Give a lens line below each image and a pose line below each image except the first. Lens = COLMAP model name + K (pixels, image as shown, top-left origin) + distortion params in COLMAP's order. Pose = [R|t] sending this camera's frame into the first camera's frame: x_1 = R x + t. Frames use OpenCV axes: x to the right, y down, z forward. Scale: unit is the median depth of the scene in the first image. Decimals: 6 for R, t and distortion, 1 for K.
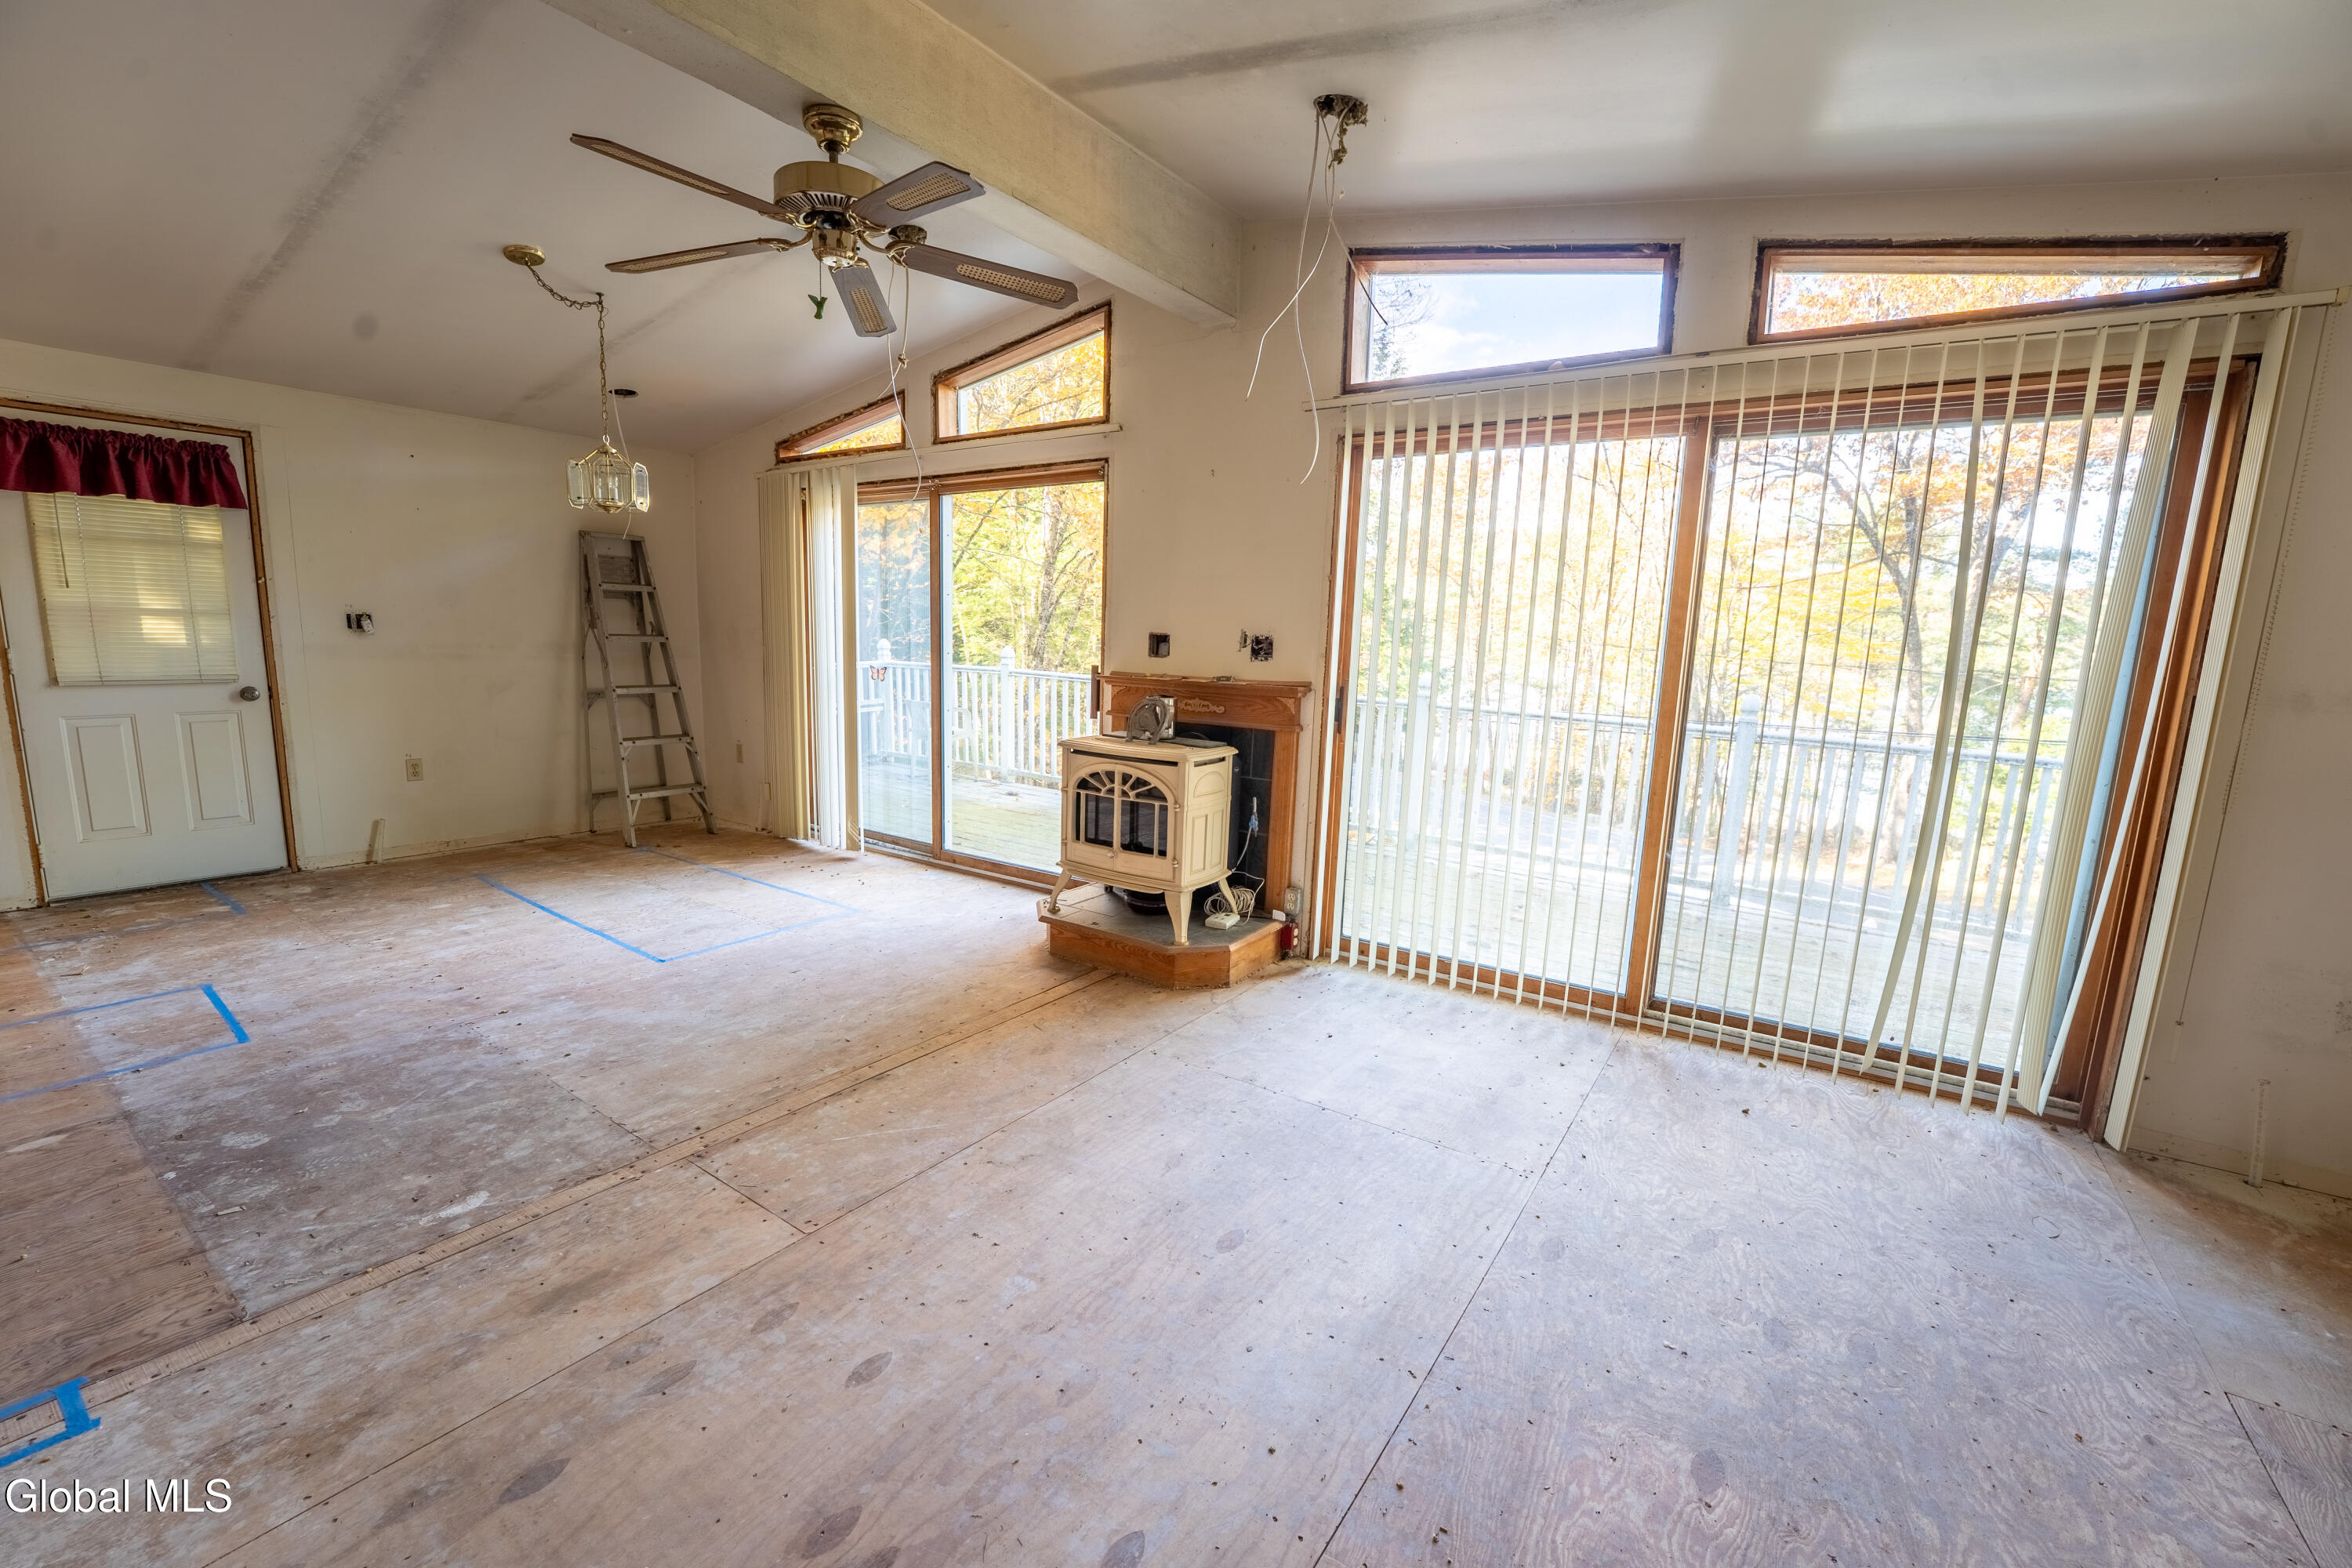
lens RADIAL K [[966.9, 0, 1171.0], [0, 966.9, 795.0], [0, 0, 1]] dist [-0.029145, 0.003175]
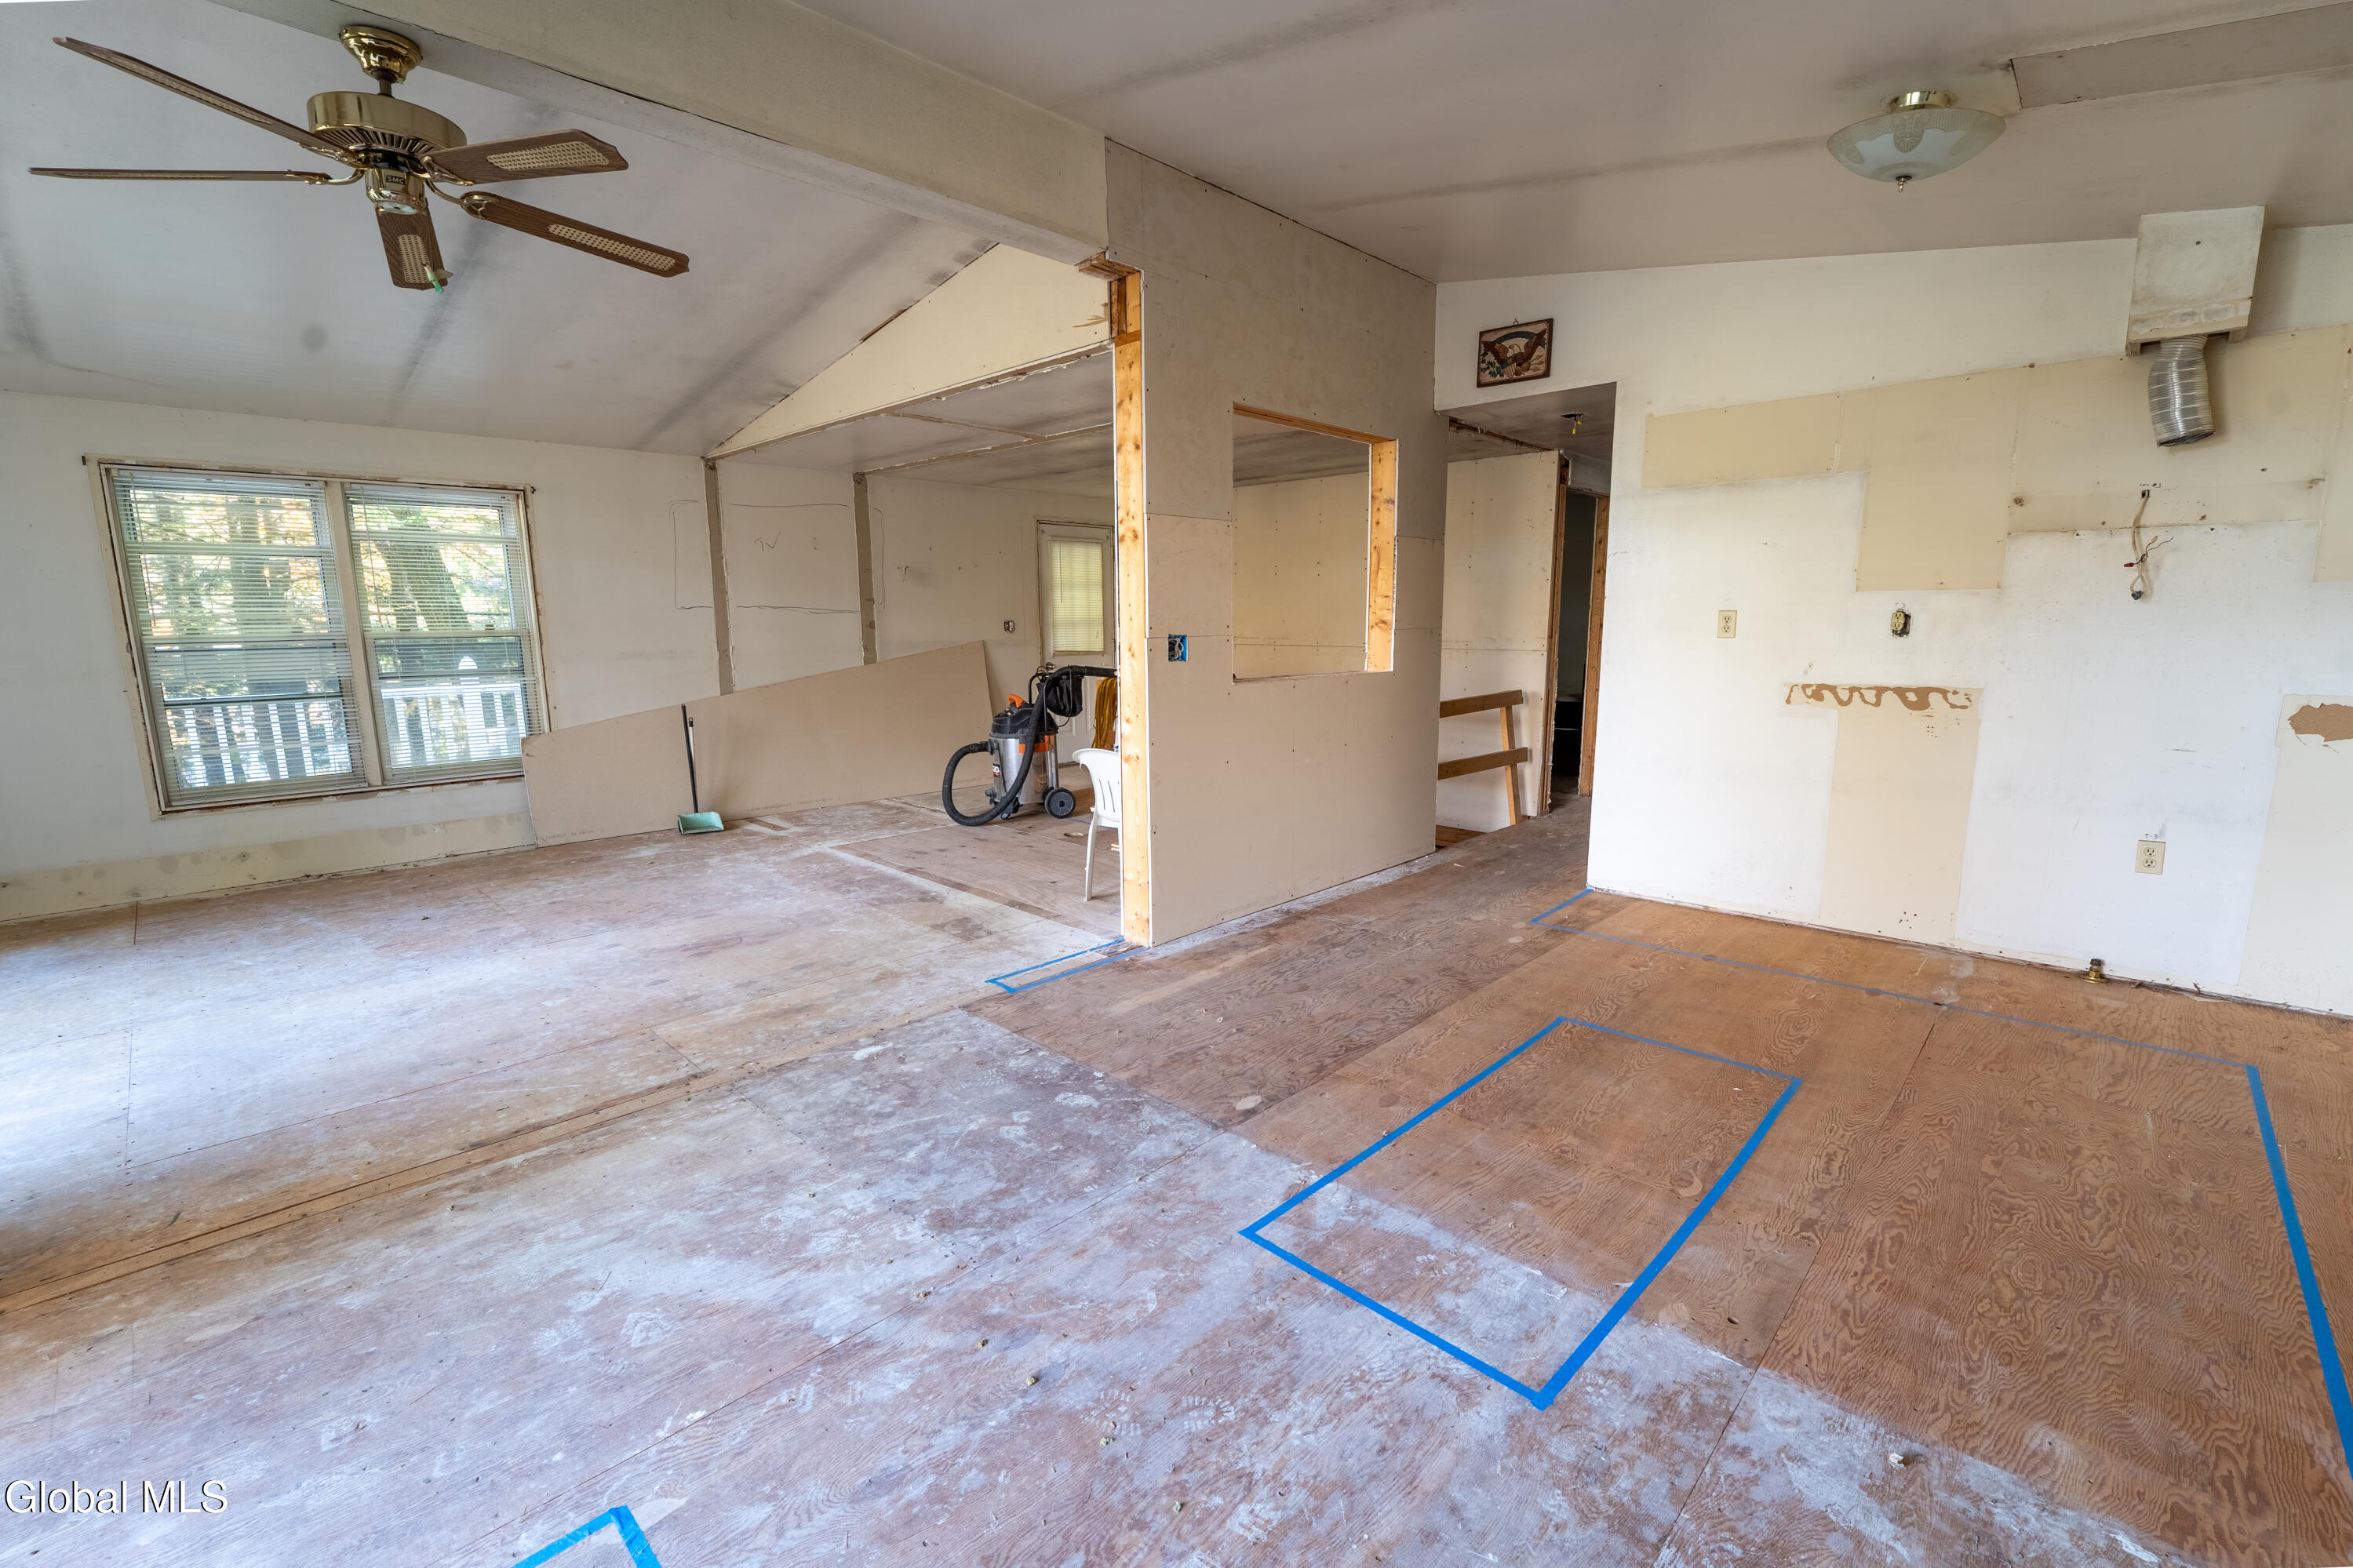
lens RADIAL K [[1010.7, 0, 1176.5], [0, 1010.7, 784.0], [0, 0, 1]] dist [-0.026930, -0.000012]
pose [[-0.986608, -0.051139, 0.154887, -1.108493], [0.002111, 0.945496, 0.325626, -0.322716], [-0.163097, 0.321592, -0.932726, 1.720302]]
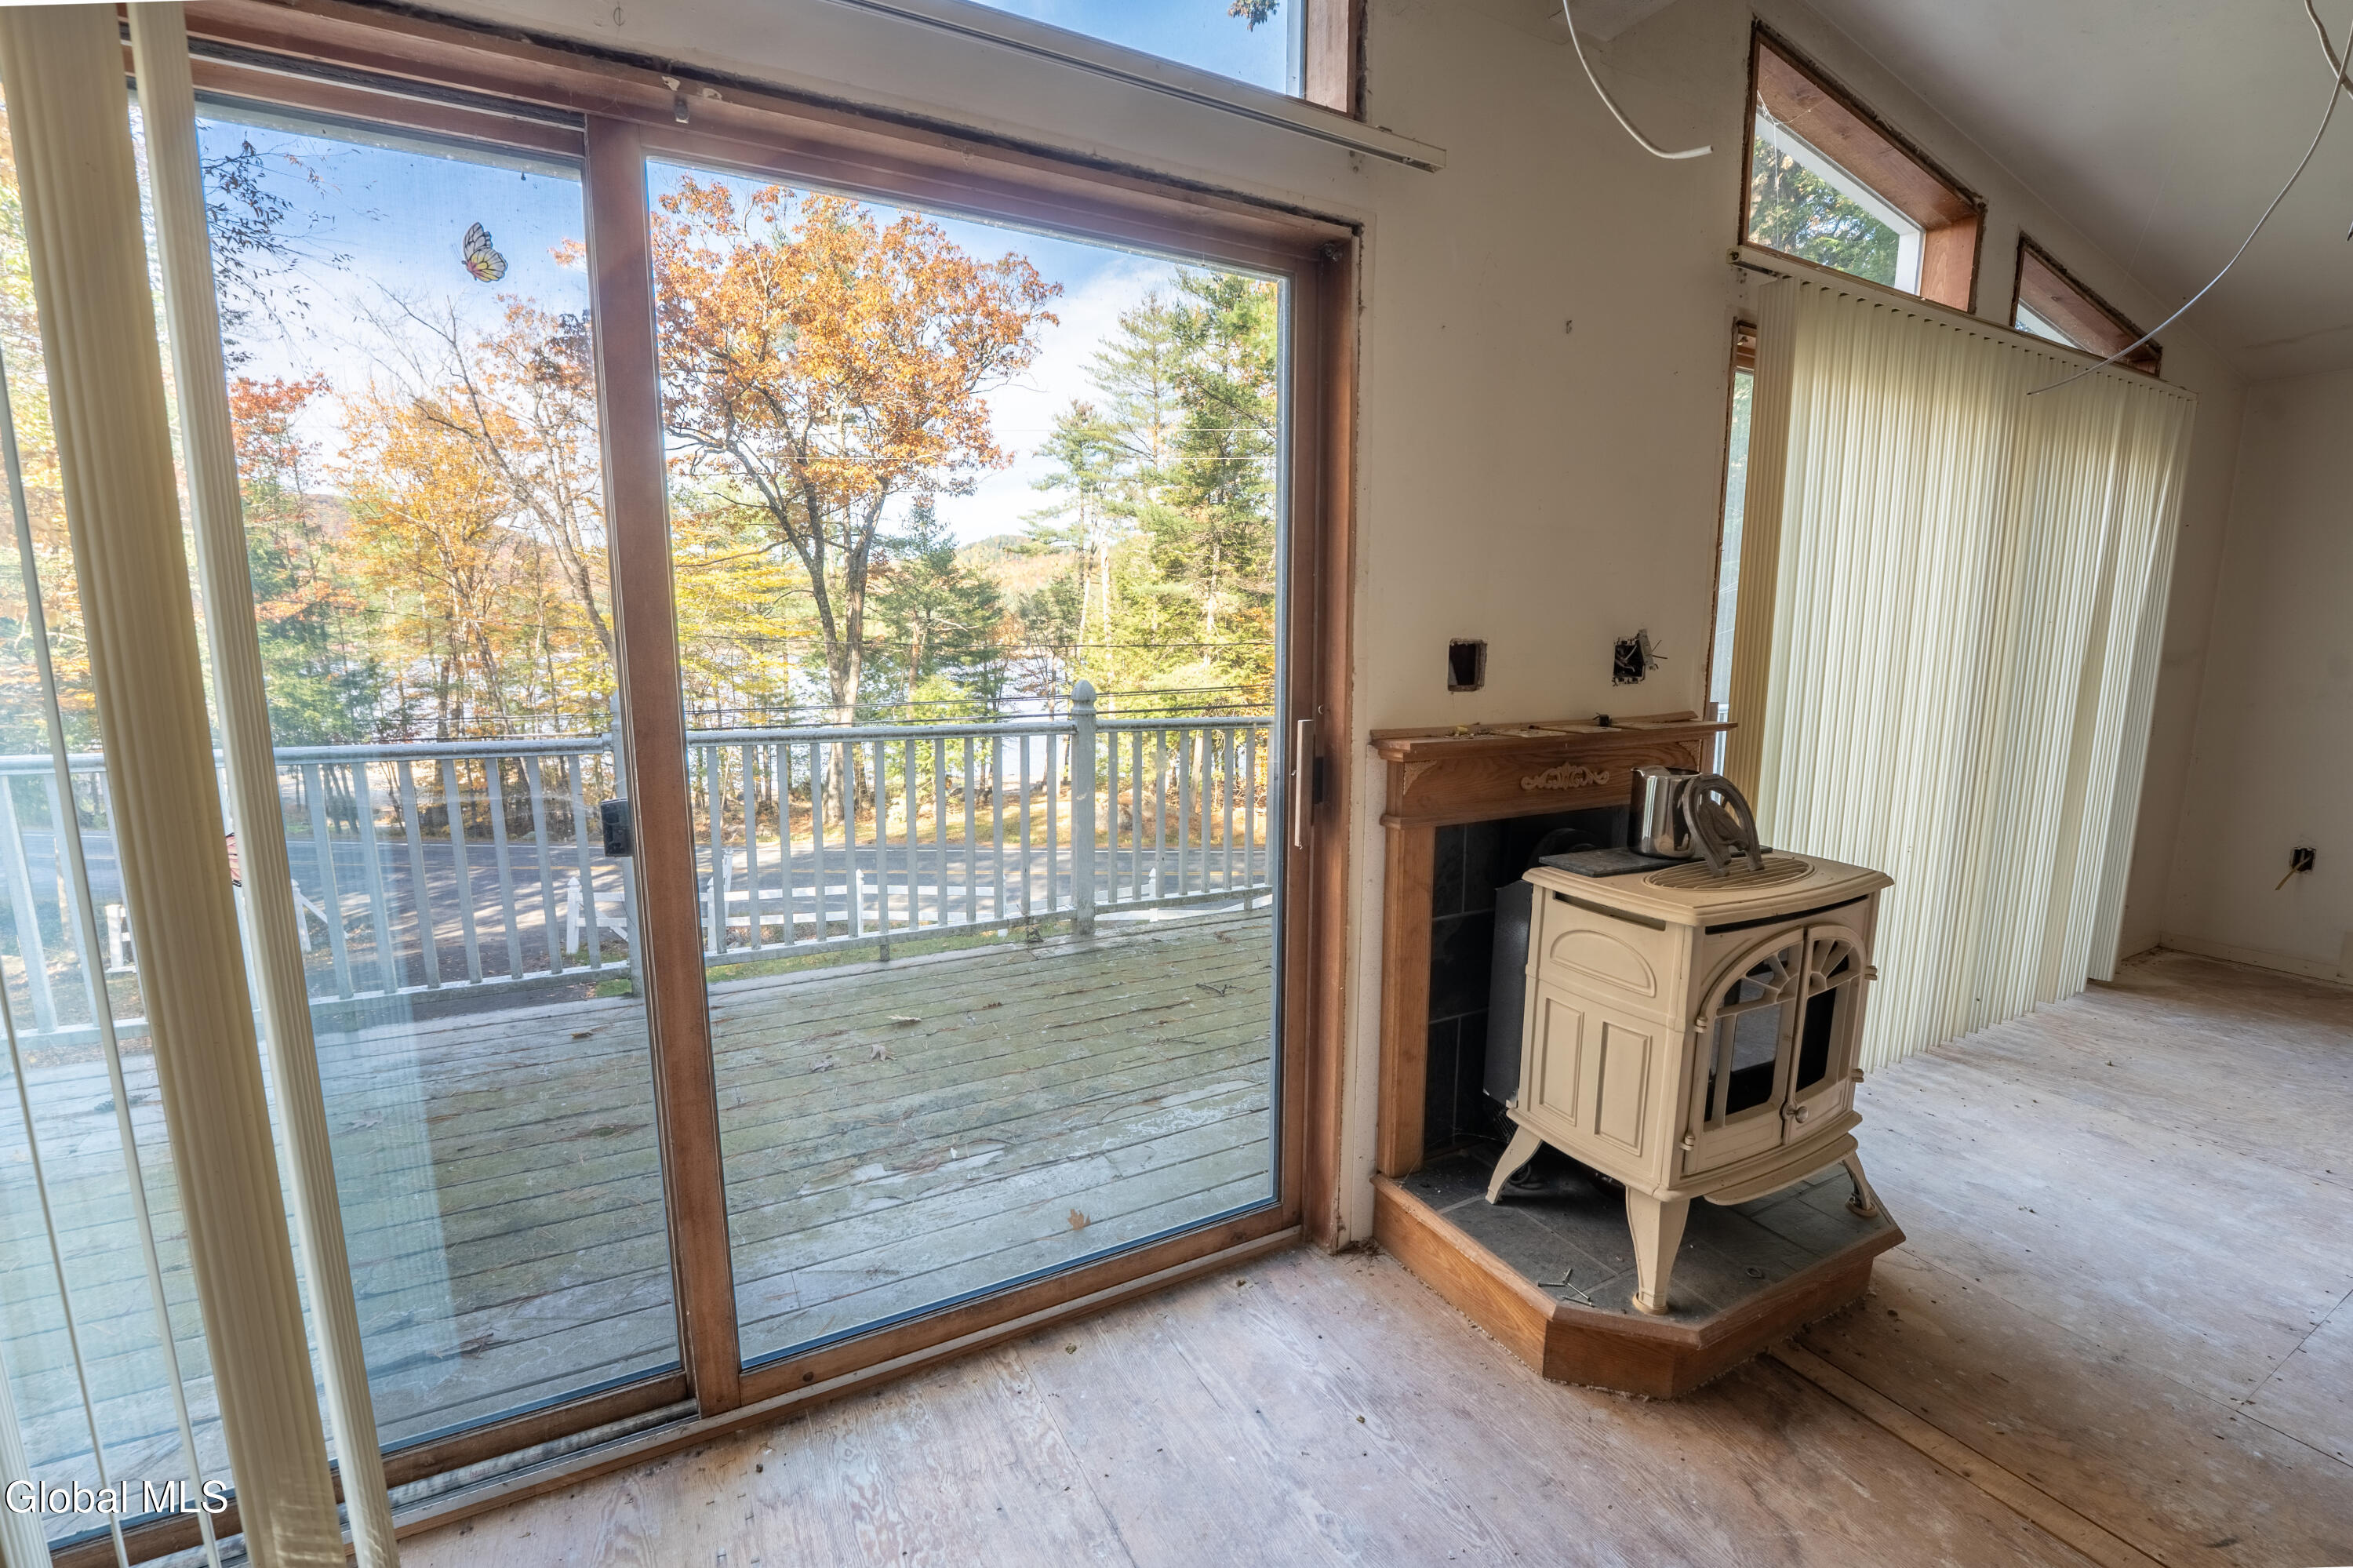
lens RADIAL K [[967.3, 0, 1171.5], [0, 967.3, 795.0], [0, 0, 1]] dist [-0.029145, 0.003175]
pose [[0.469125, -0.174511, 0.865718, -0.809528], [0.153890, 0.981438, 0.114446, -0.269079], [-0.869620, 0.079536, 0.487272, 1.427064]]
